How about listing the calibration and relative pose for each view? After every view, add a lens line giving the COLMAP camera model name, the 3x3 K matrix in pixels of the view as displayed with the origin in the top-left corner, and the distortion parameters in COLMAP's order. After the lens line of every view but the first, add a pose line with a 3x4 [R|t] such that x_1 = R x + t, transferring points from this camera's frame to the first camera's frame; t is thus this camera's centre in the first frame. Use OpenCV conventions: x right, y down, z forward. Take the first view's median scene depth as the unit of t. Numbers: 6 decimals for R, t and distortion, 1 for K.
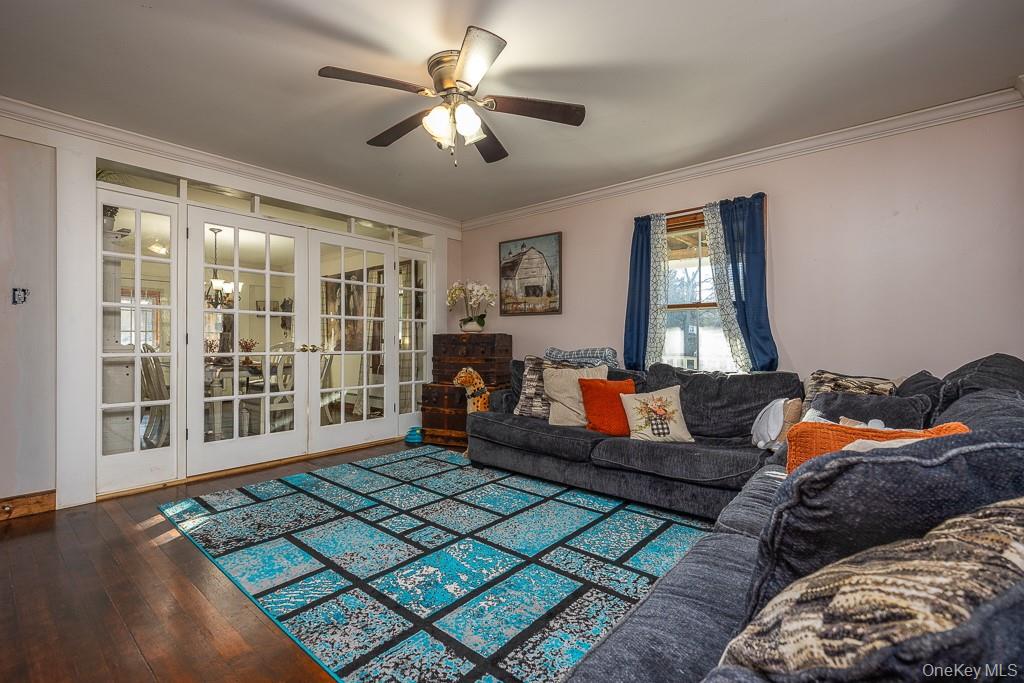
lens RADIAL K [[450.3, 0, 519.4], [0, 450.3, 337.2], [0, 0, 1]] dist [-0.002765, -0.000408]
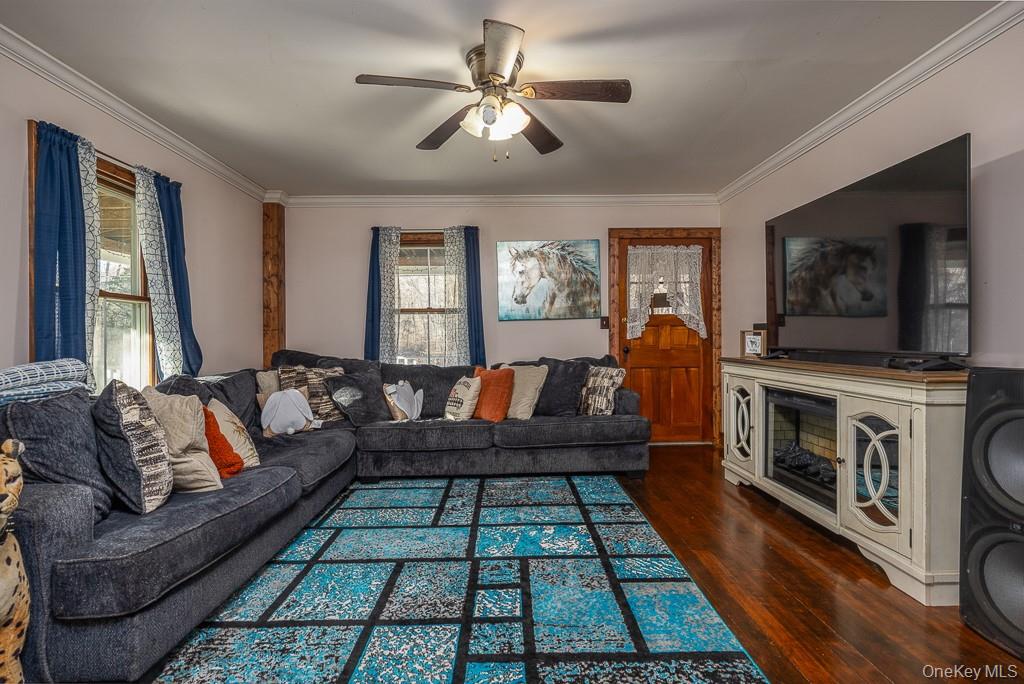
lens RADIAL K [[533.7, 0, 515.6], [0, 533.7, 341.2], [0, 0, 1]] dist [0.003519, -0.000682]
pose [[-0.661601, -0.000366, 0.749856, -0.943985], [0.005850, 0.999967, 0.005650, 0.009876], [-0.749833, 0.008125, -0.661577, 1.602696]]
